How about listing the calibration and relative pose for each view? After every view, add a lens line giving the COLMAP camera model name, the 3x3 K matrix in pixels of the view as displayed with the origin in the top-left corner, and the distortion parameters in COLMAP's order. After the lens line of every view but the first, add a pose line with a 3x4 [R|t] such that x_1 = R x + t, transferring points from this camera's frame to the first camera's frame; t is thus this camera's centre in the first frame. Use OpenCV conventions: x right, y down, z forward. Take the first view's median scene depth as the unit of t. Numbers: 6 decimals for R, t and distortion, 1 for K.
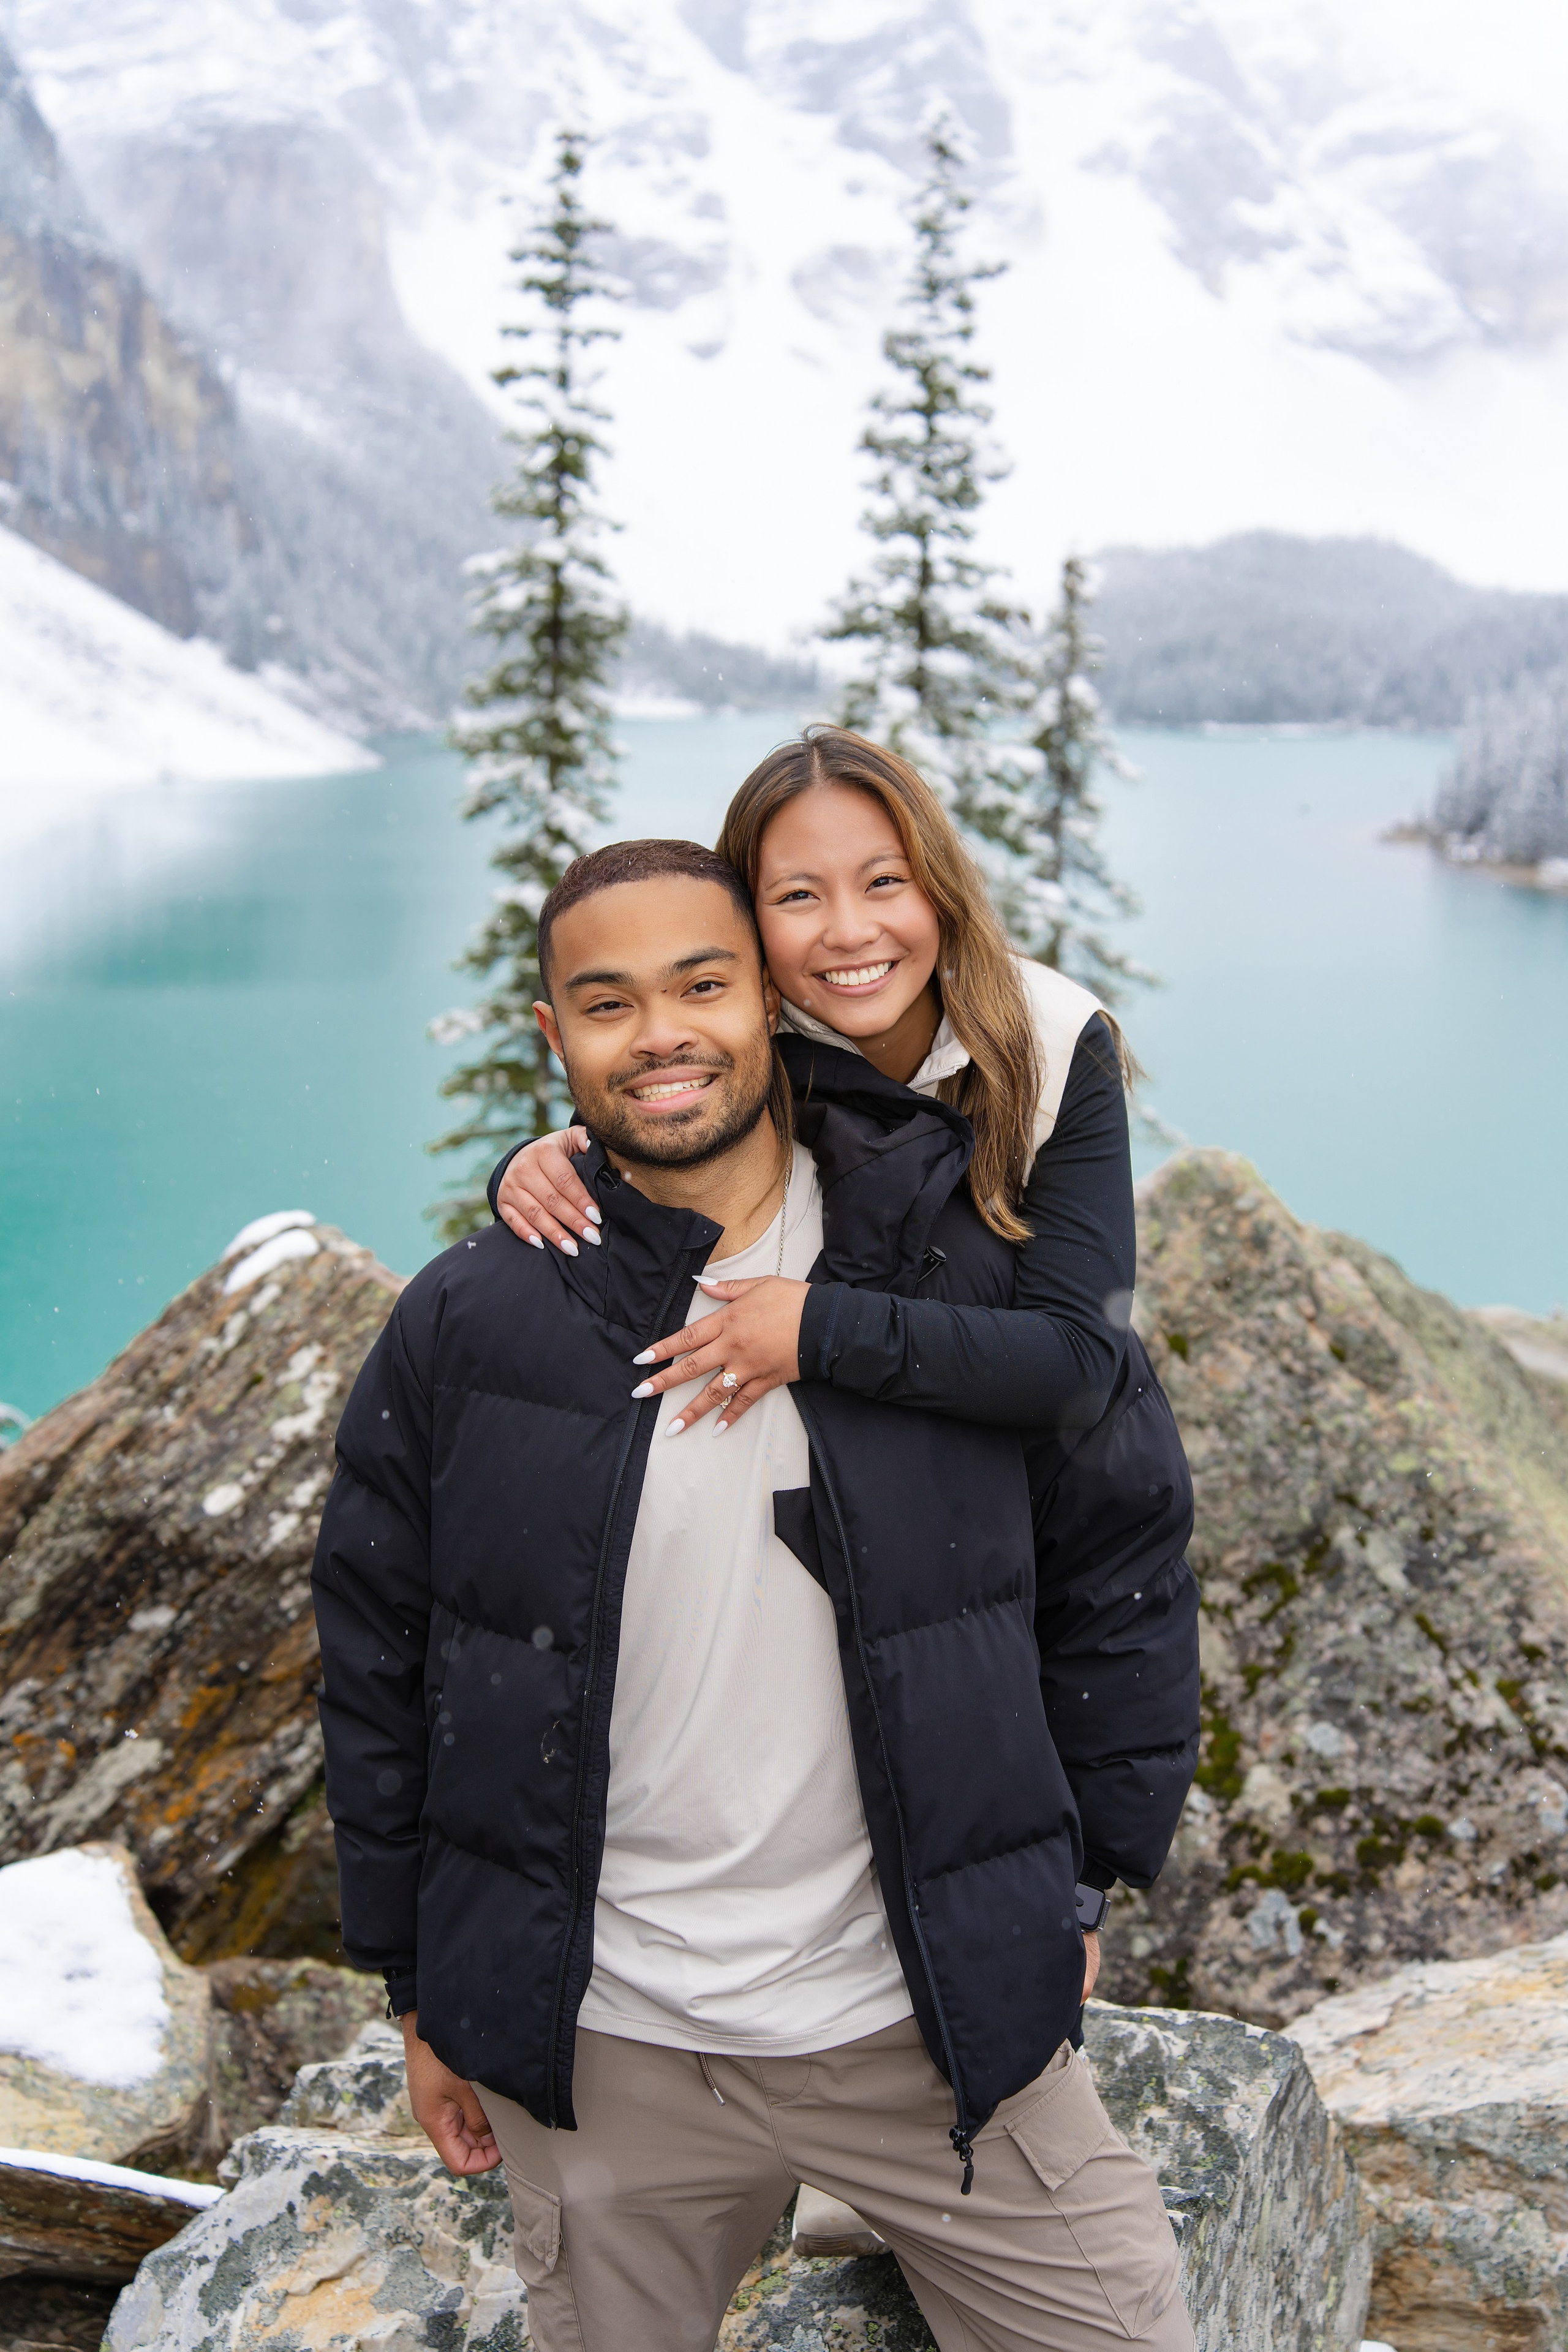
lens RADIAL K [[2938.0, 0, 788.8], [0, 2938.0, 1177.4], [0, 0, 1]] dist [0.021184, 0.000000]
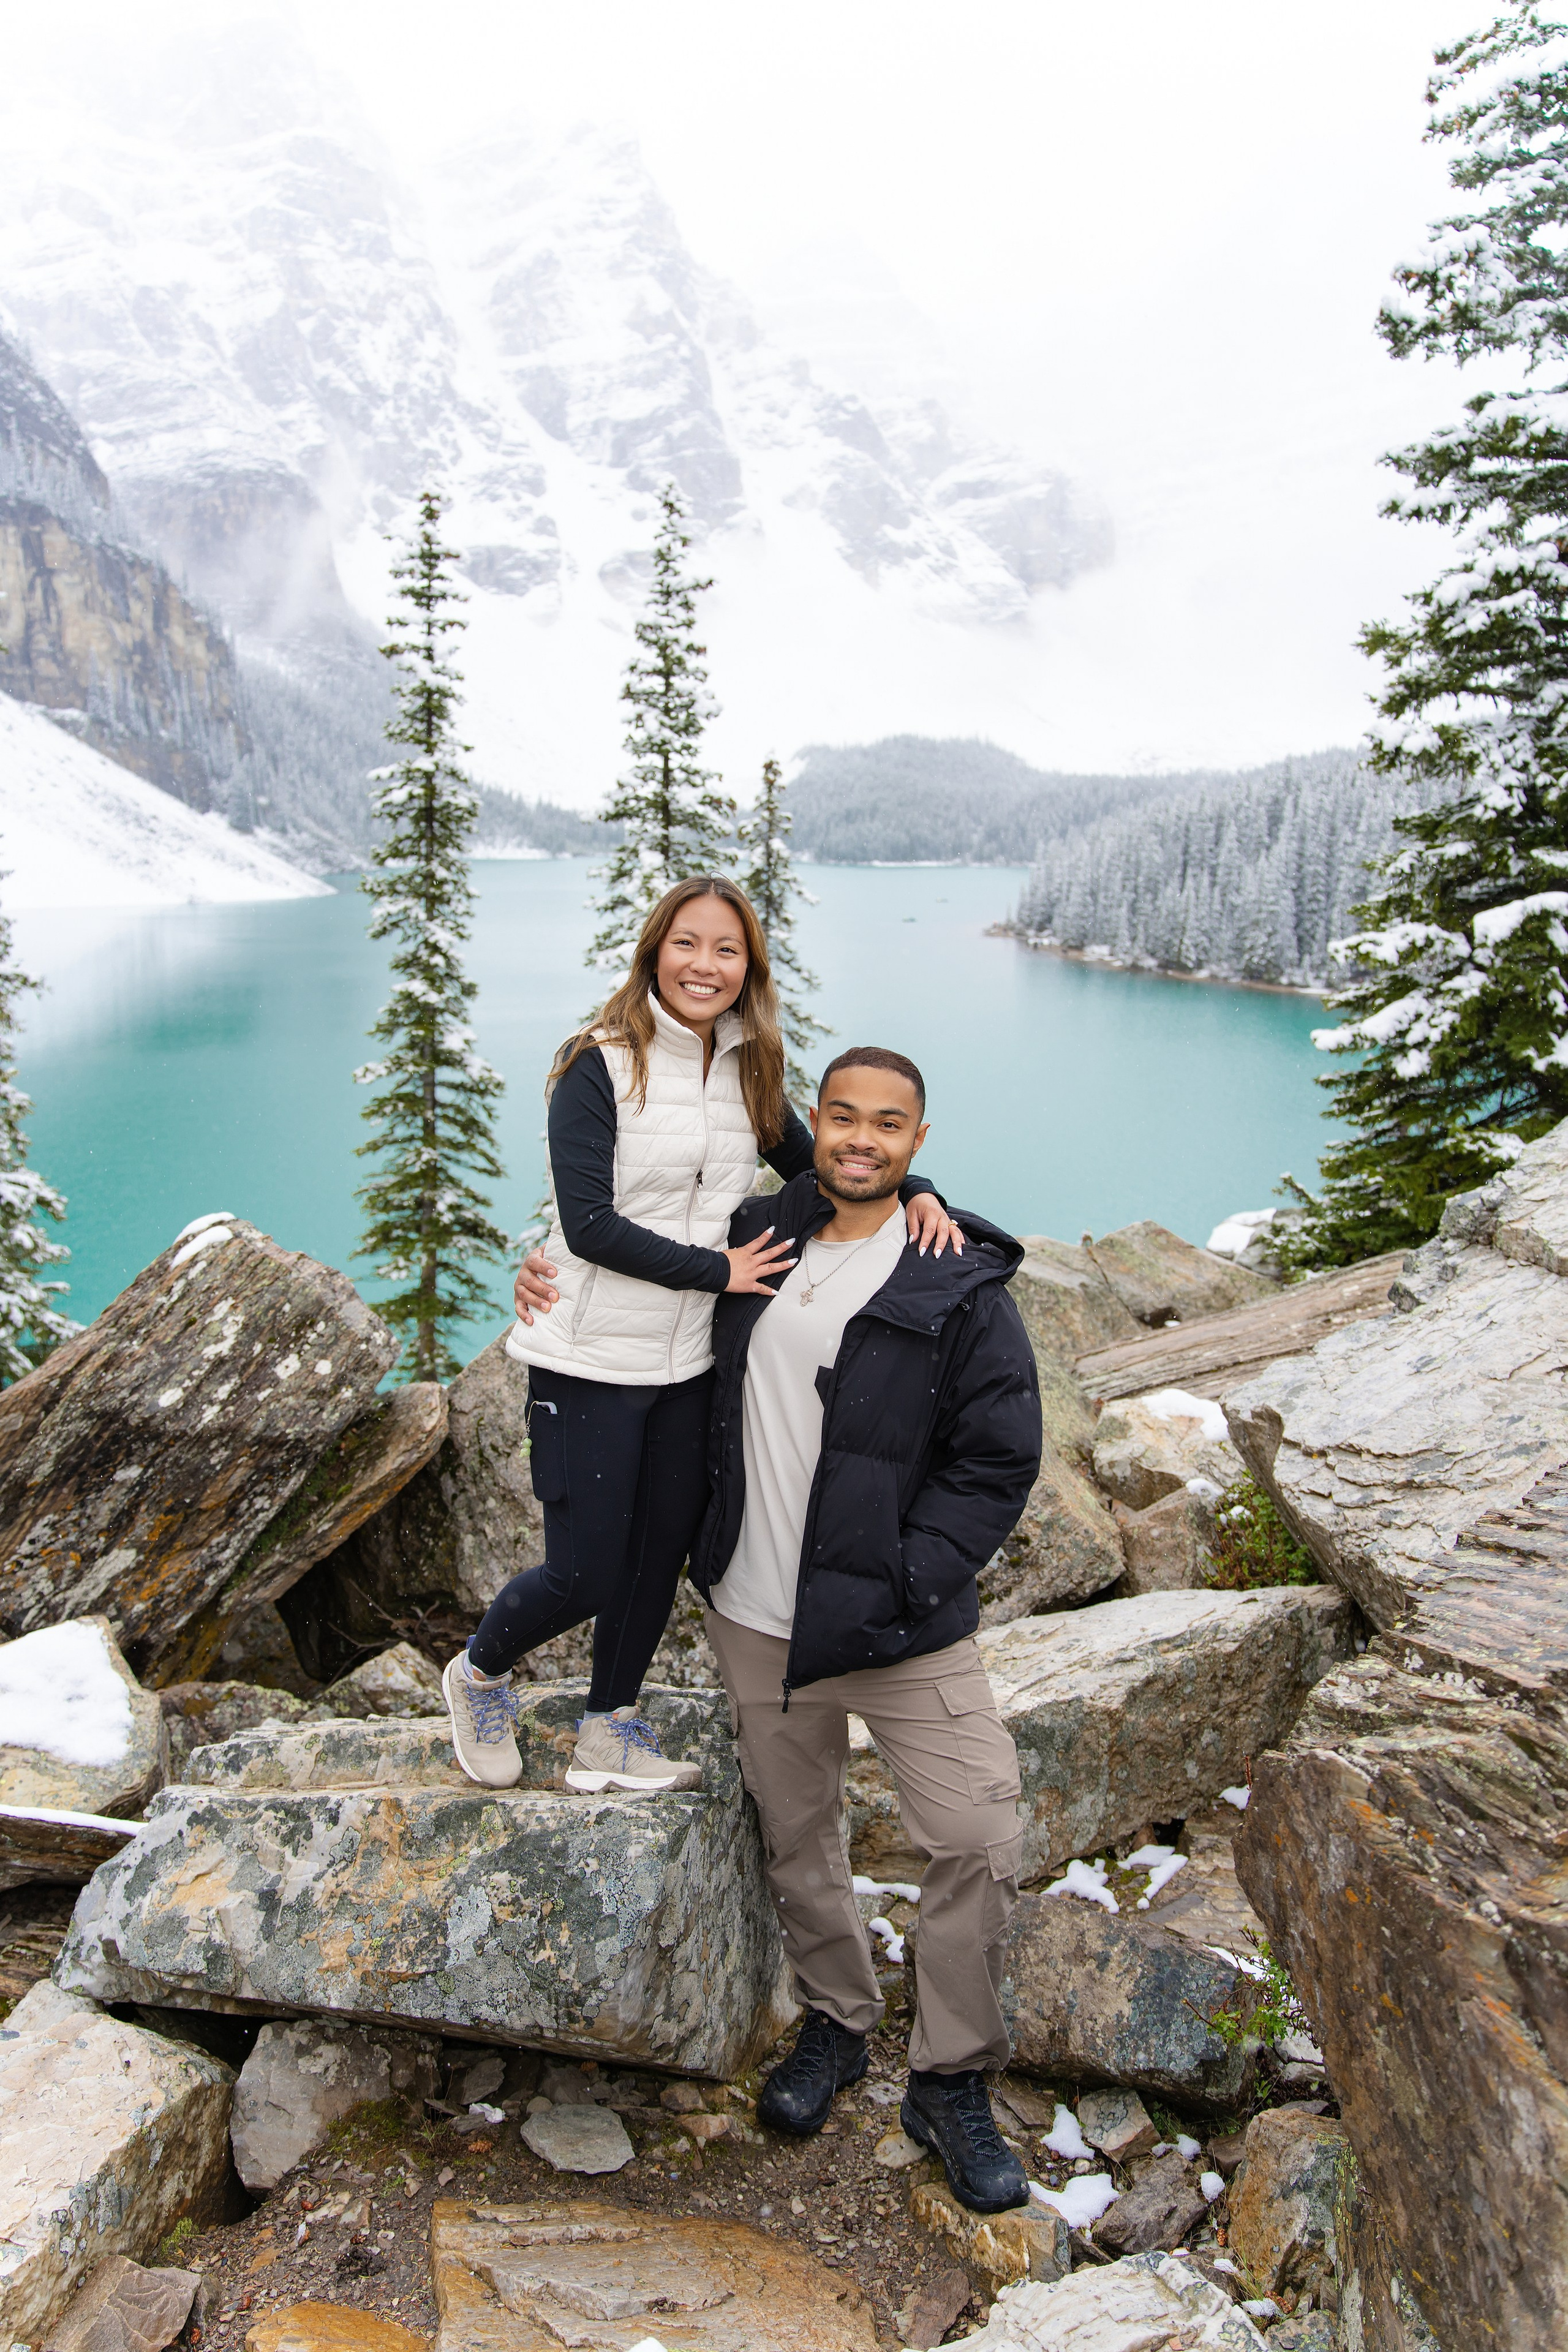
lens RADIAL K [[1896.7, 0, 788.8], [0, 1896.7, 1177.4], [0, 0, 1]] dist [0.000391, -0.009866]
pose [[0.995440, -0.025550, 0.091902, 0.007846], [0.024464, 0.999617, 0.012922, -0.002335], [-0.092197, -0.010615, 0.995684, -0.008551]]
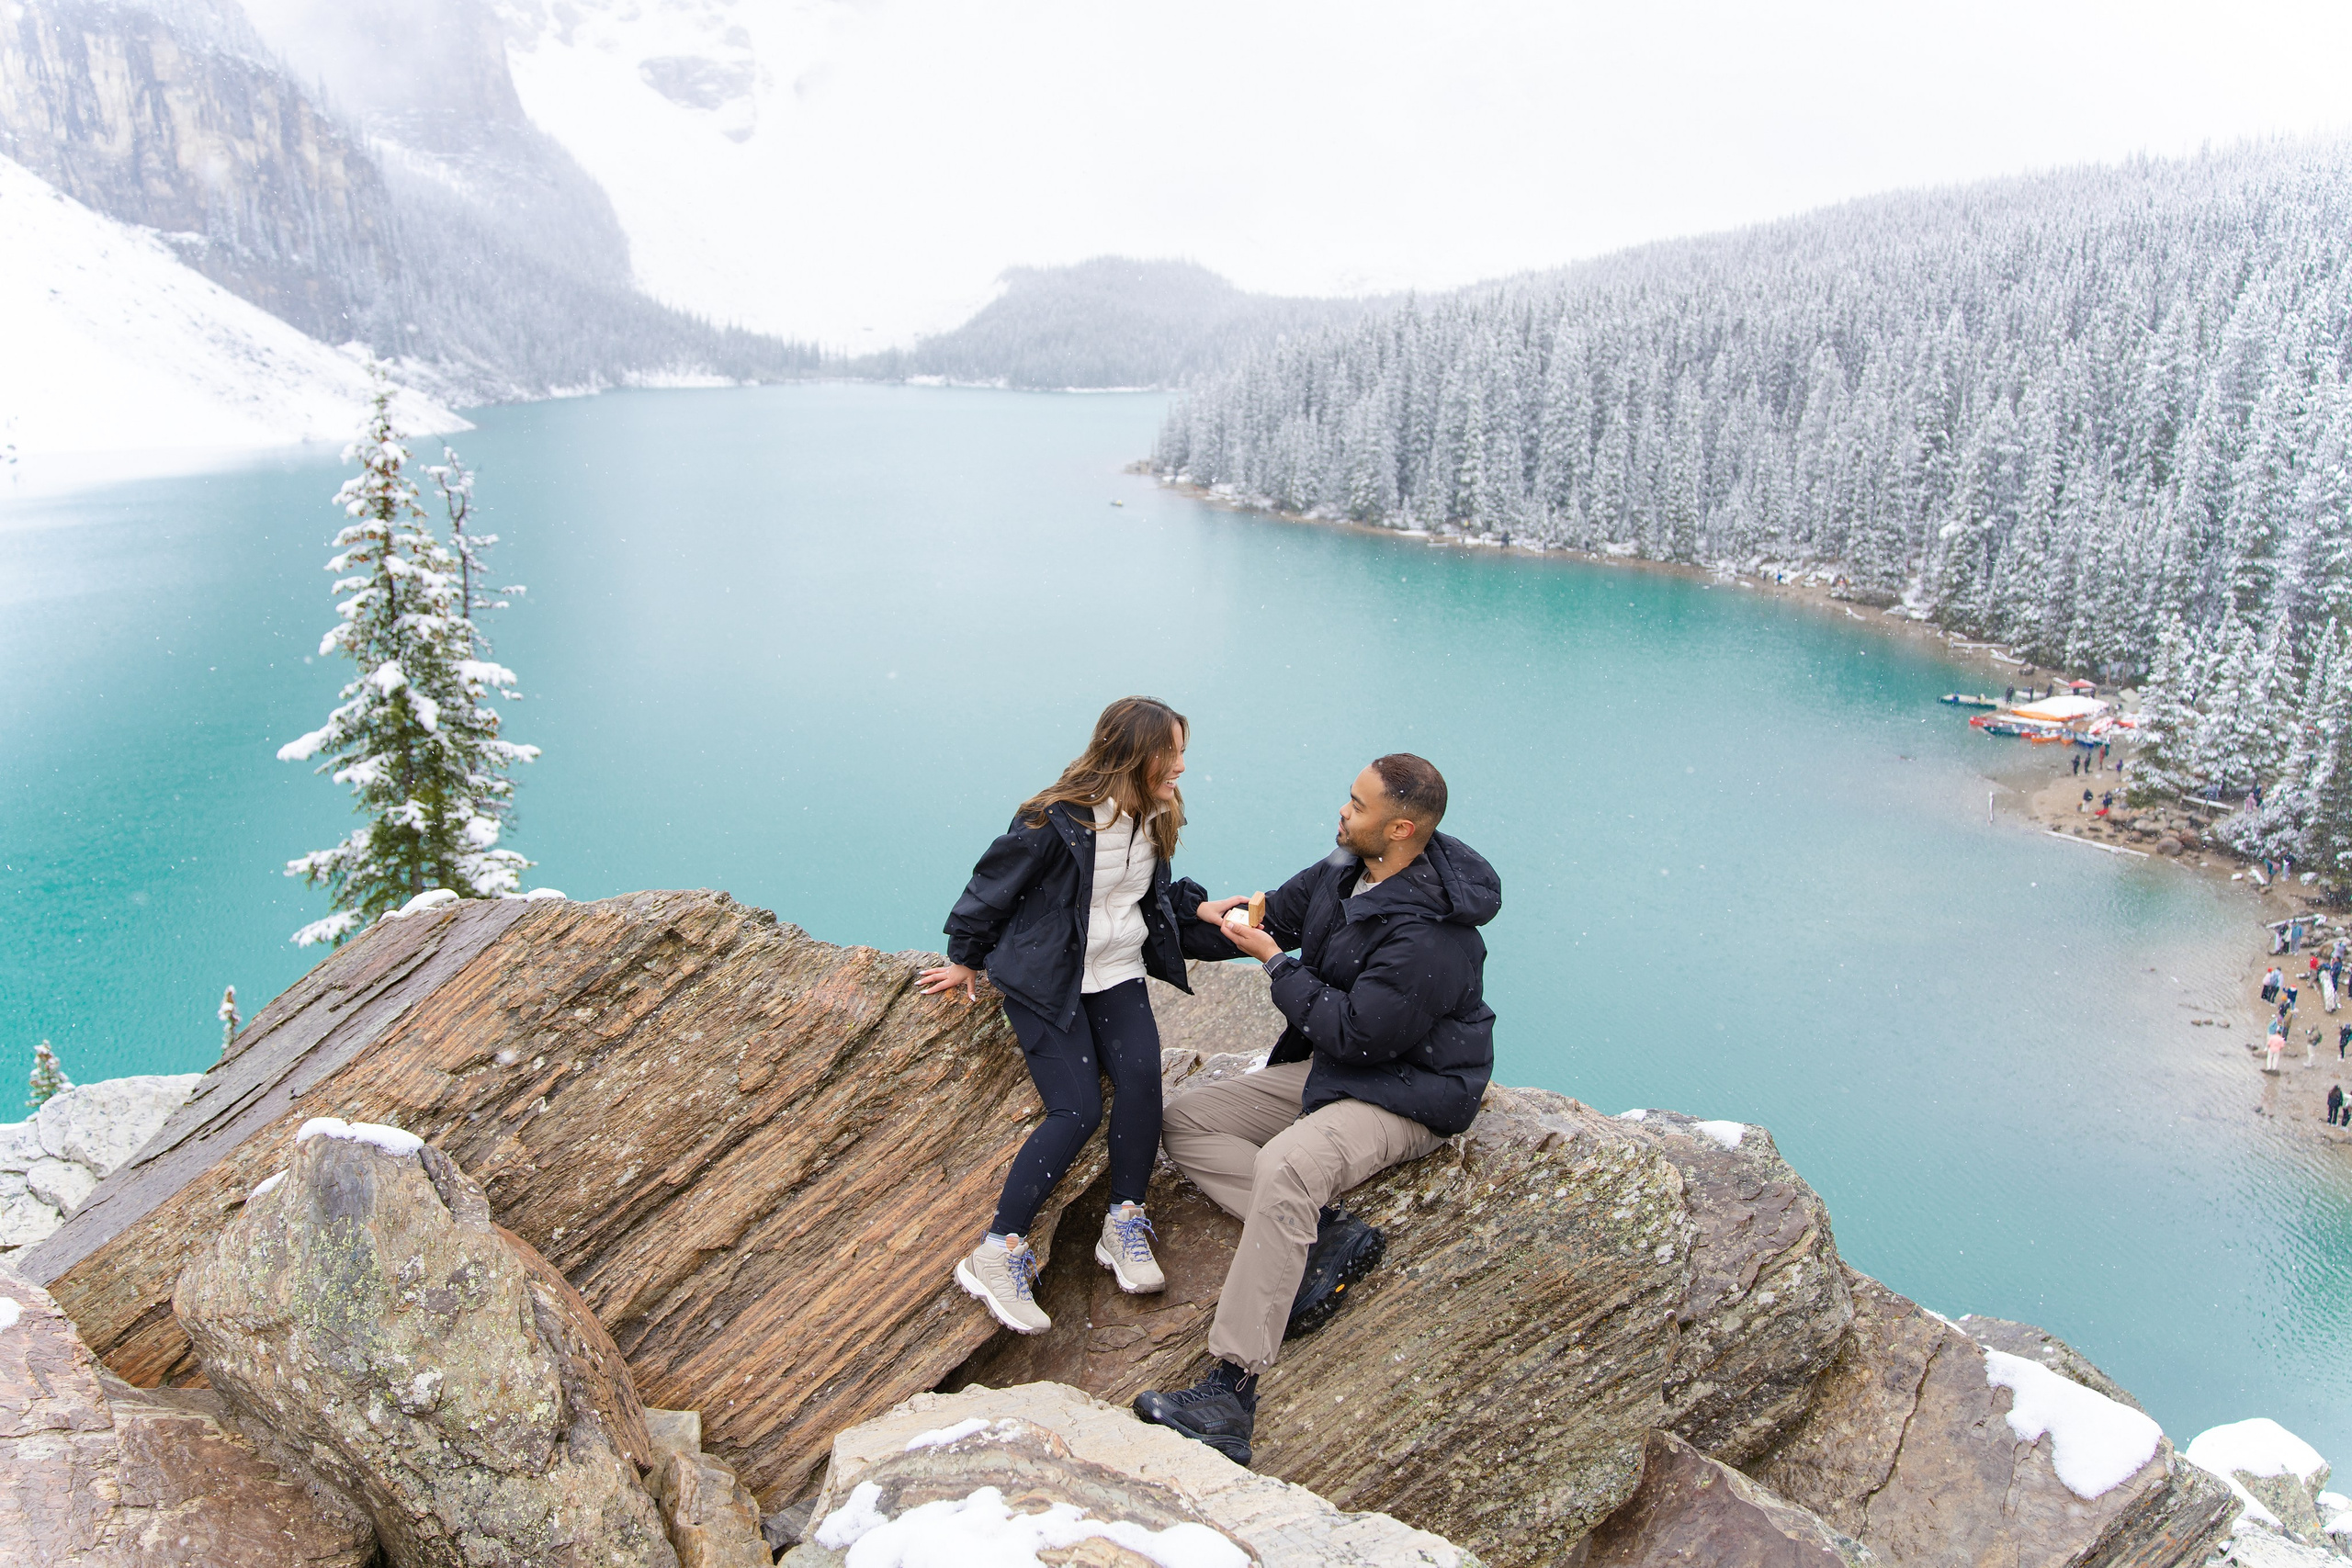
lens RADIAL K [[1896.5, 0, 1179.6], [0, 1896.5, 783.4], [0, 0, 1]] dist [0.000391, -0.009866]
pose [[0.983779, -0.050964, 0.171996, 0.605325], [0.041348, 0.997399, 0.059039, -0.099019], [-0.174557, -0.050970, 0.983327, 0.104095]]
